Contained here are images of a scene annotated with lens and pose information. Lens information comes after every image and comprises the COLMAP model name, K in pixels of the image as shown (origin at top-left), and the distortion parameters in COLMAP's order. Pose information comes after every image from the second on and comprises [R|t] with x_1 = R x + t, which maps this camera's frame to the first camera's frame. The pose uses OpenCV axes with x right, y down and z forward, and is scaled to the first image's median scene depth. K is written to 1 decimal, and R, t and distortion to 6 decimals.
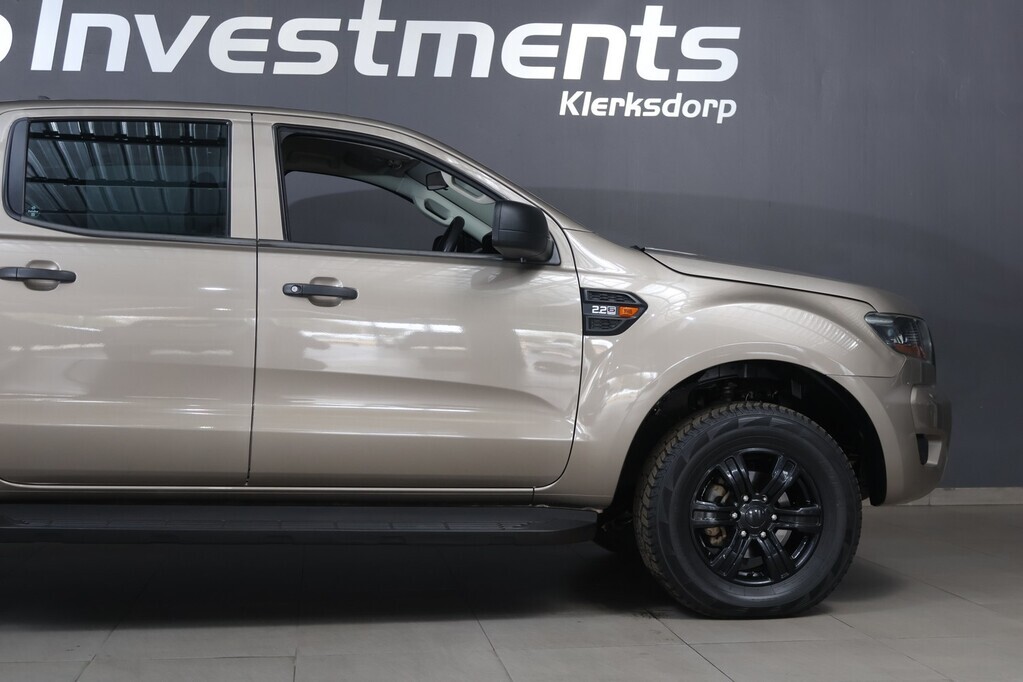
lens RADIAL K [[1598.7, 0, 506.6], [0, 1598.7, 358.9], [0, 0, 1]] dist [-0.033139, 0.221899]
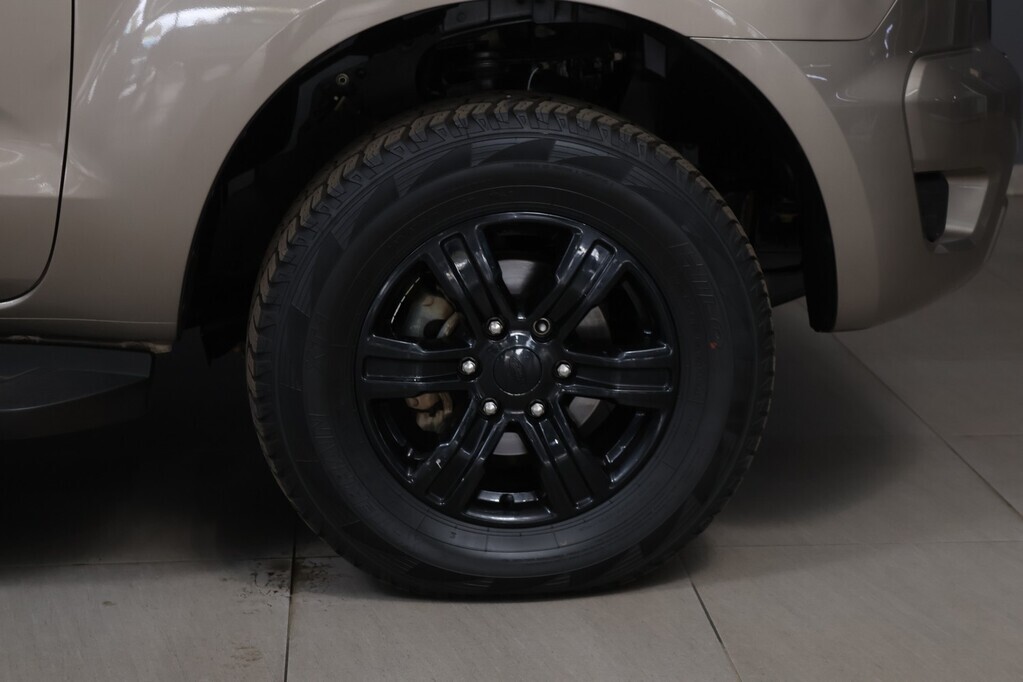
lens RADIAL K [[1889.7, 0, 511.5], [0, 1889.7, 341.0], [0, 0, 1]] dist [0.007098, 0.010904]
pose [[0.998525, 0.013241, -0.052661, 0.180061], [-0.000663, 0.972712, 0.232015, -0.025830], [0.054296, -0.231638, 0.971286, 0.509845]]
